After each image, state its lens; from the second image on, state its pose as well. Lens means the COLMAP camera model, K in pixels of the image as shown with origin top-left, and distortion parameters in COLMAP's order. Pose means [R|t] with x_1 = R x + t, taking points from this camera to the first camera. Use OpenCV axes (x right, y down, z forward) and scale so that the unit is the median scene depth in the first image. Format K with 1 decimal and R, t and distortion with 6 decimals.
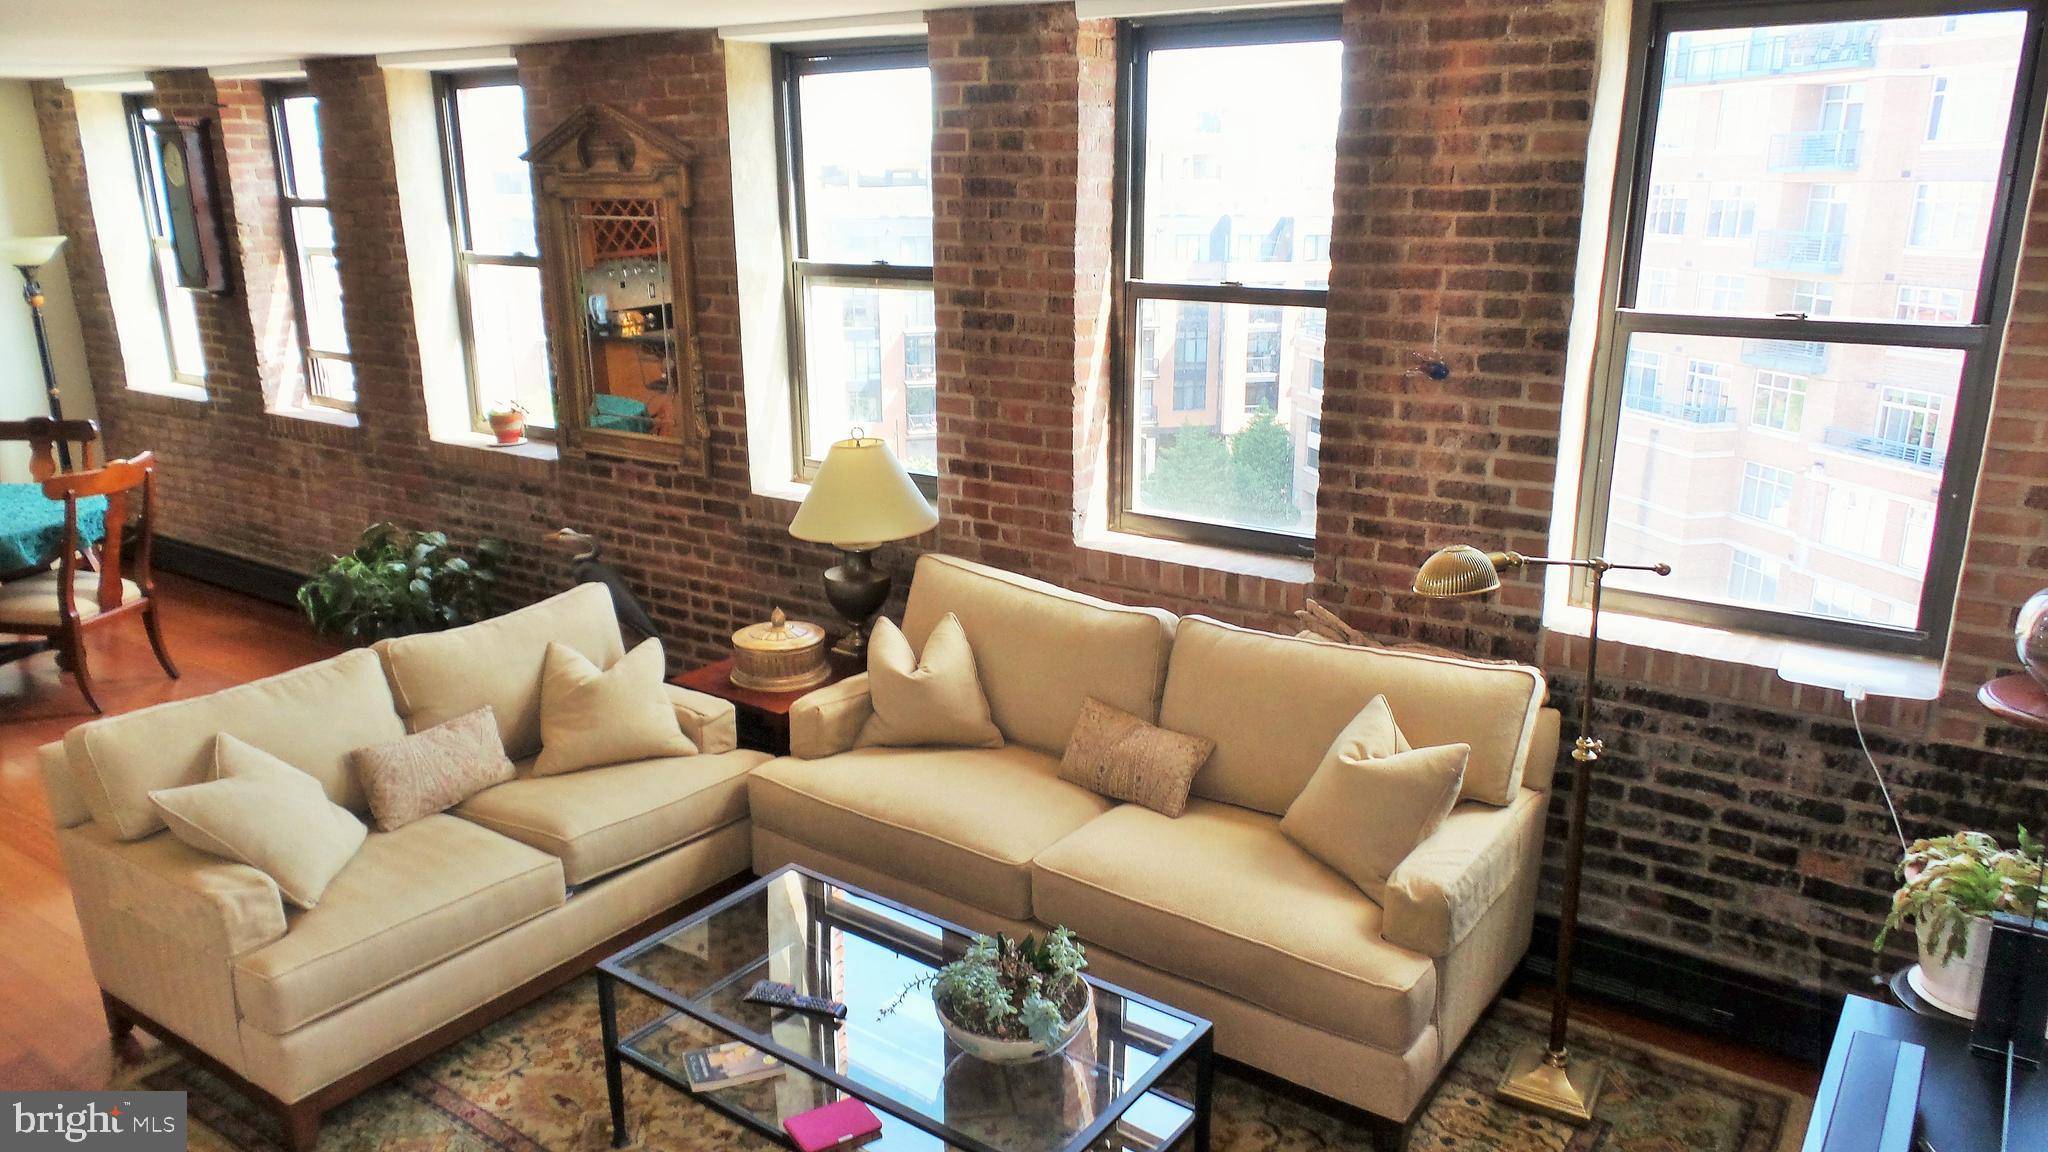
lens RADIAL K [[1425.3, 0, 1031.6], [0, 1425.3, 591.7], [0, 0, 1]] dist [0.010051, 0.004380]
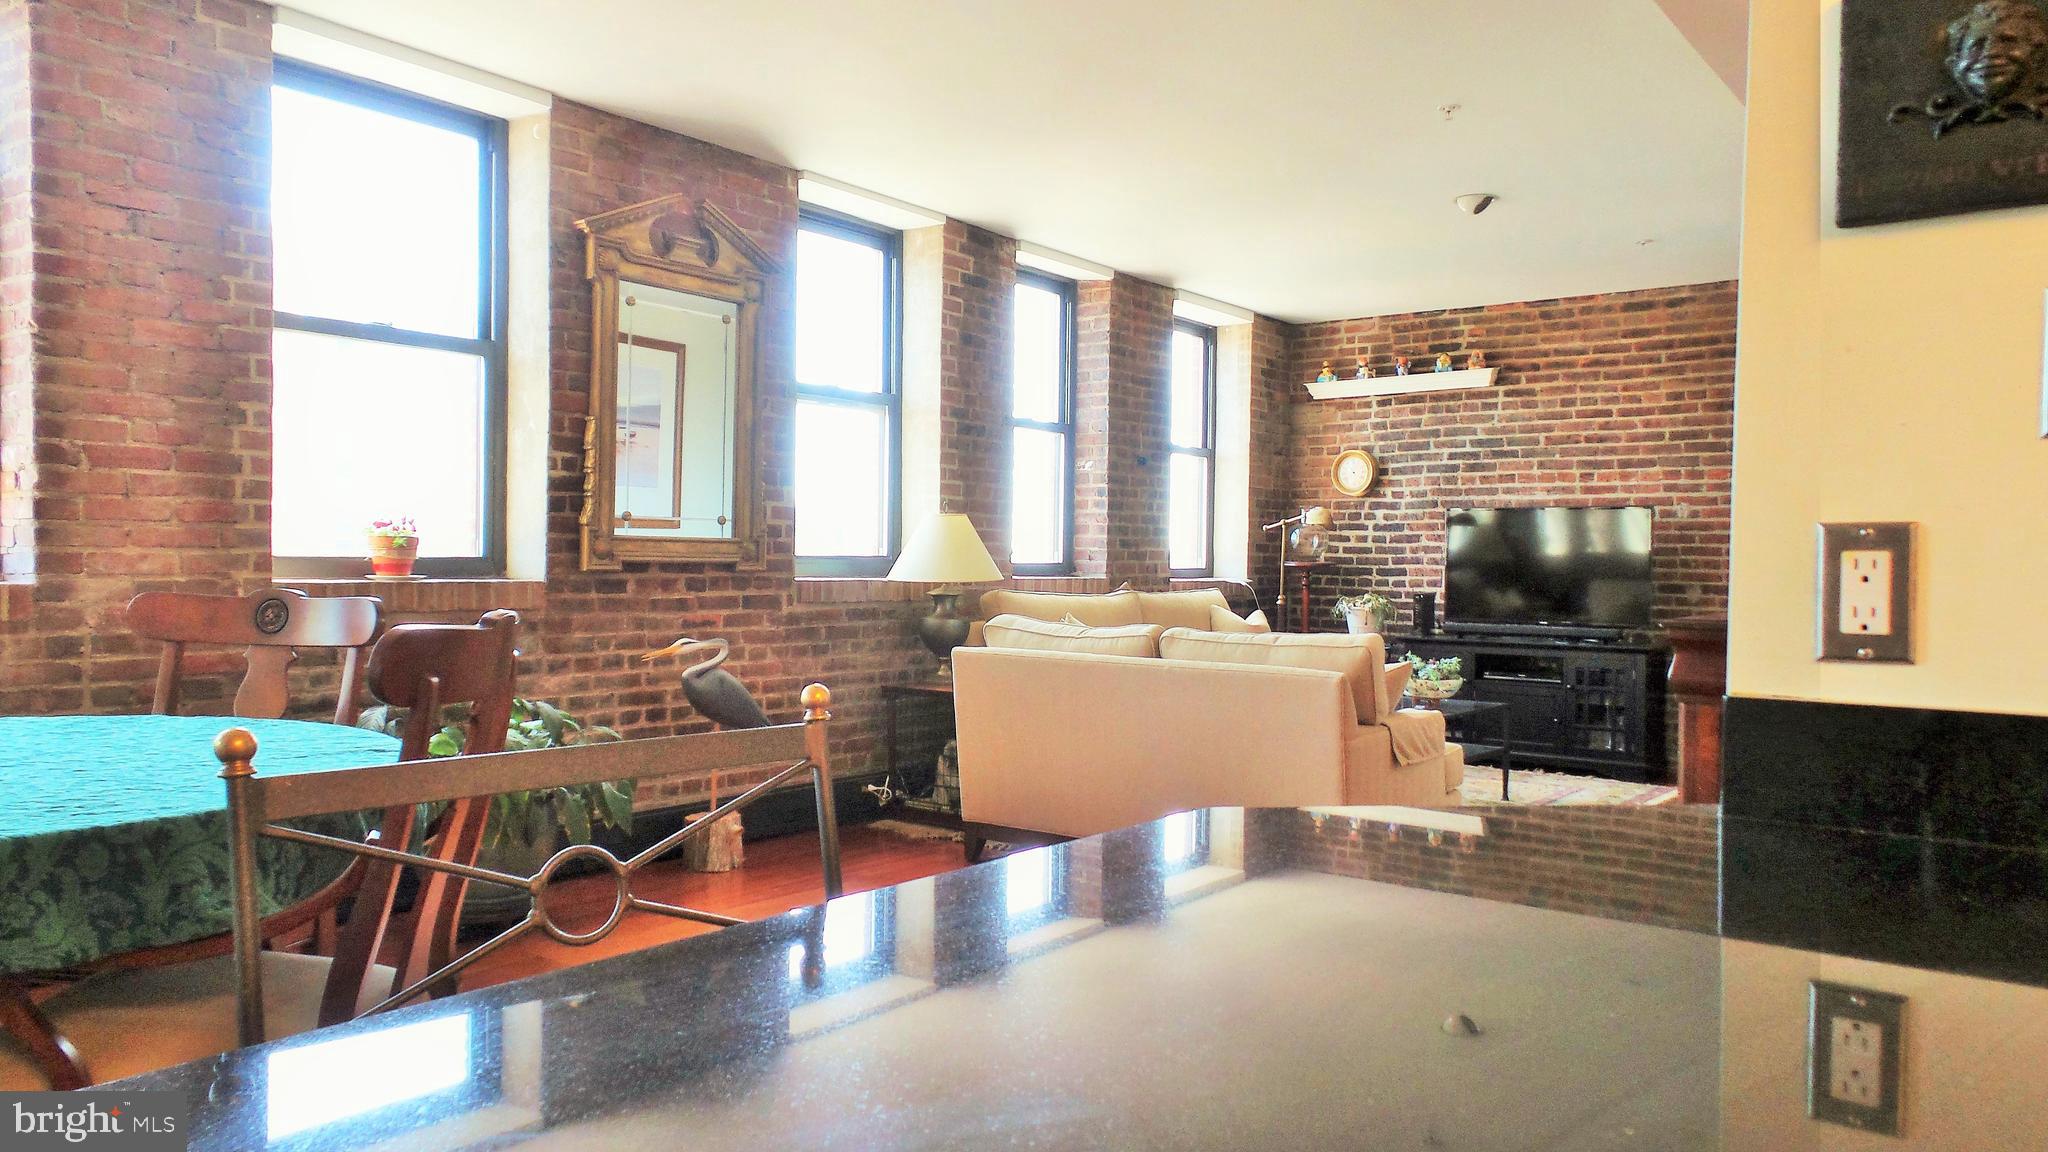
lens RADIAL K [[1425.3, 0, 1033.4], [0, 1425.3, 587.9], [0, 0, 1]] dist [0.010051, 0.004380]
pose [[0.041415, -0.021344, 0.998914, -1.265827], [0.260688, 0.965373, 0.009819, -0.028099], [-0.964534, 0.259998, 0.045545, 0.785591]]
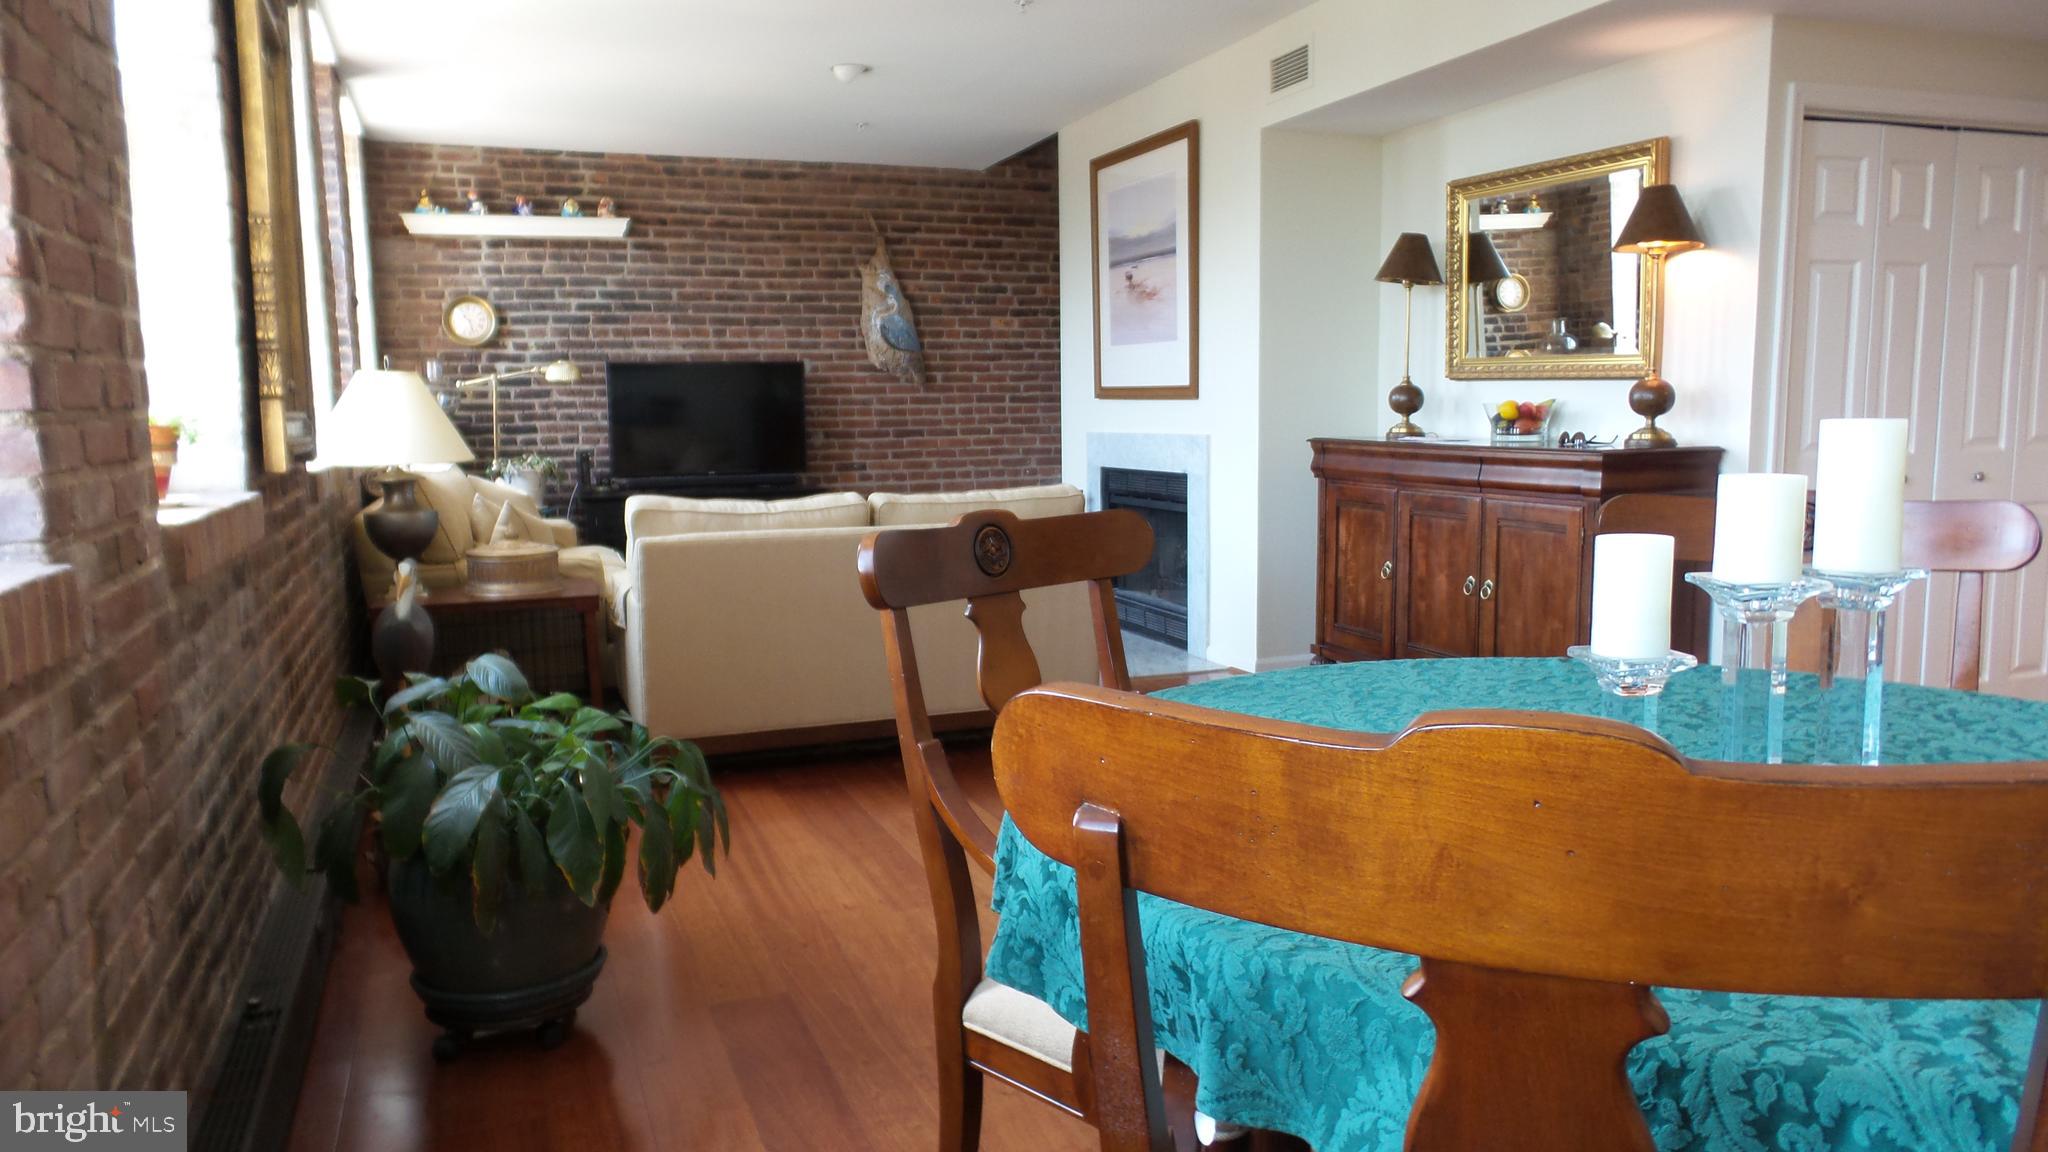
lens RADIAL K [[1425.3, 0, 1031.9], [0, 1425.3, 585.6], [0, 0, 1]] dist [0.010051, 0.004380]
pose [[-0.827953, -0.061151, 0.557454, -0.930794], [0.165885, 0.922848, 0.347612, -0.211587], [-0.535702, 0.380279, -0.753931, 1.388684]]
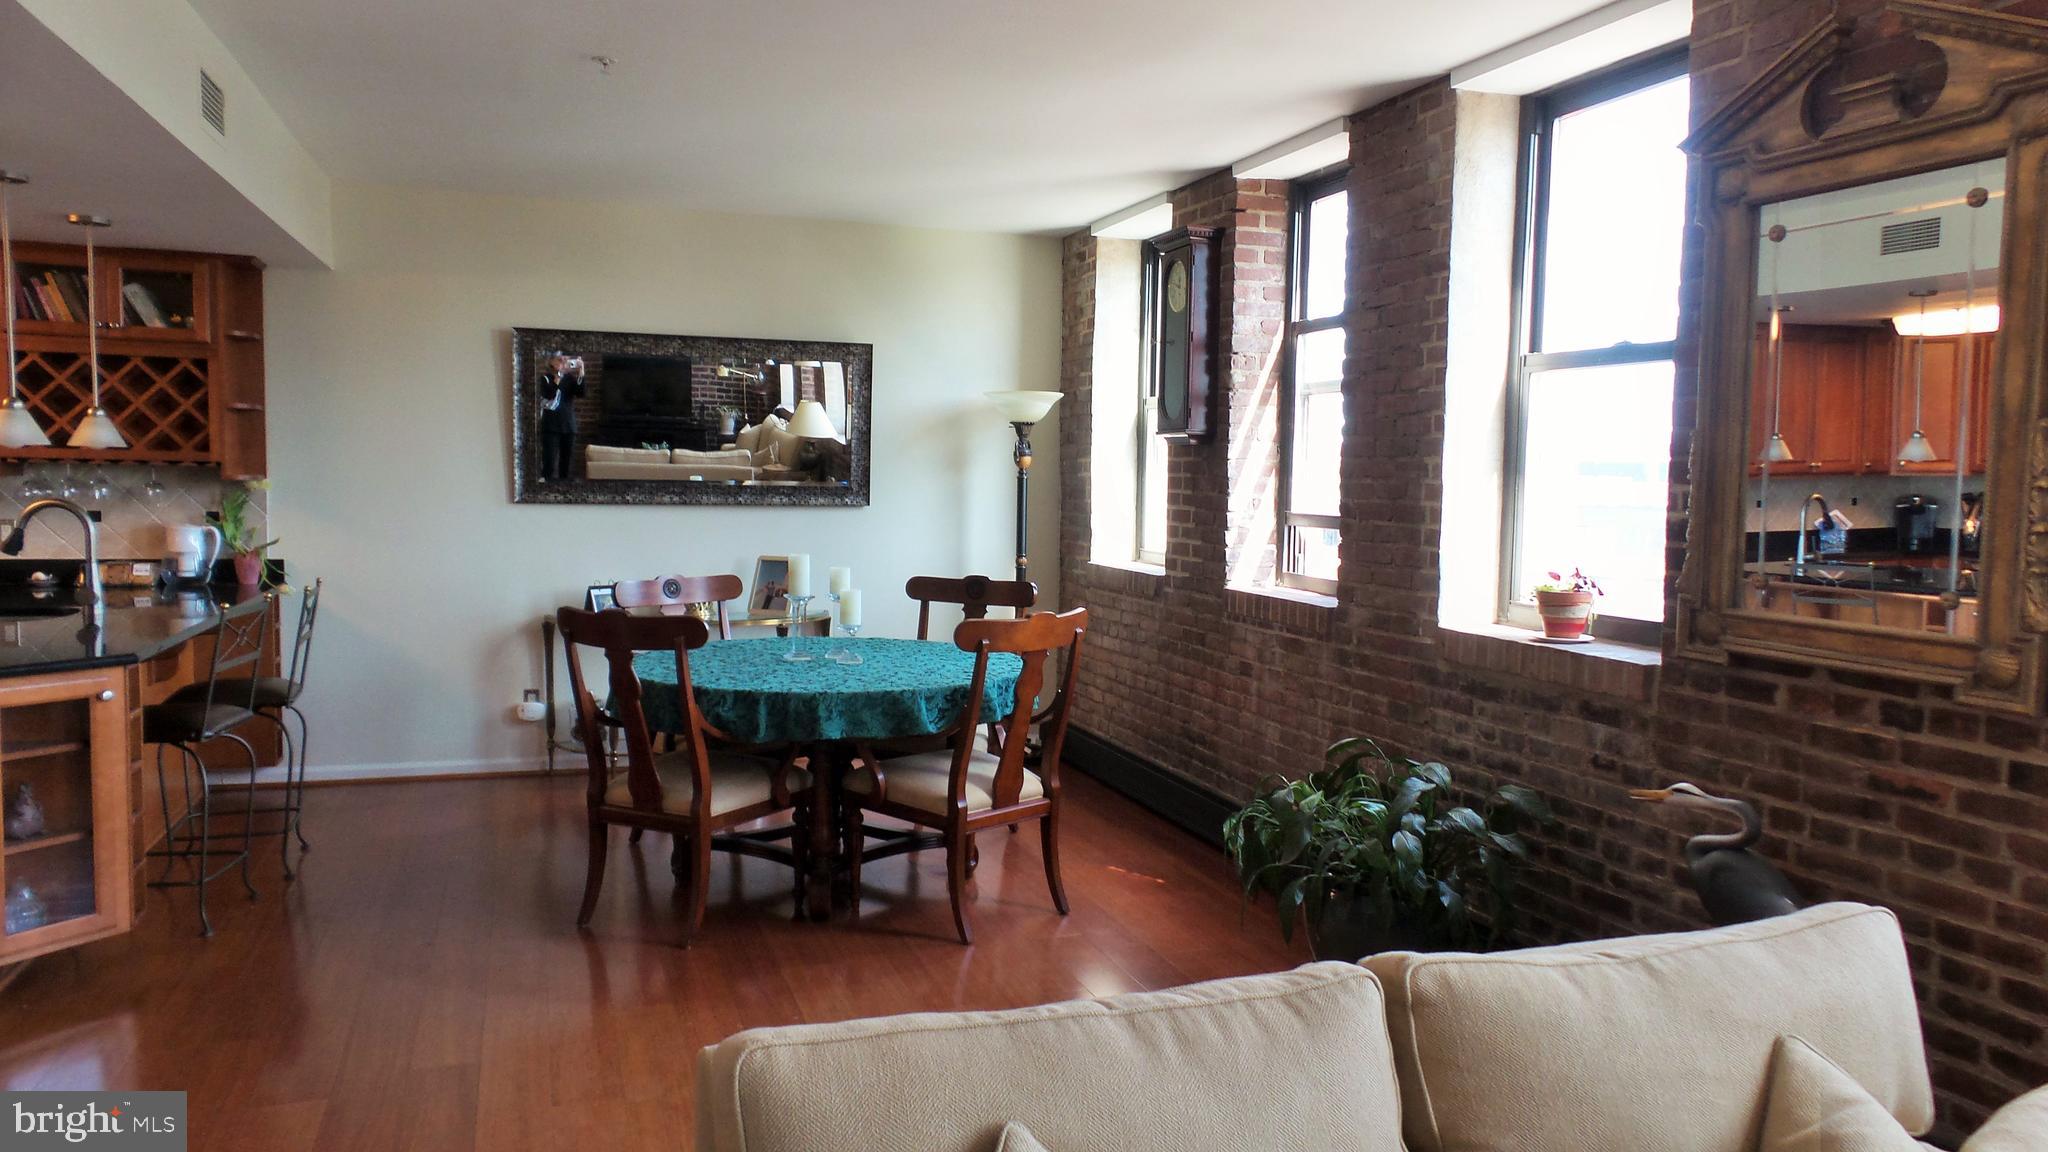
lens RADIAL K [[1425.3, 0, 1029.9], [0, 1425.3, 586.4], [0, 0, 1]] dist [0.010051, 0.004380]
pose [[0.808292, 0.060565, -0.585658, -0.226045], [-0.178373, 0.973139, -0.145546, 0.007177], [0.561112, 0.222109, 0.797384, 0.434120]]
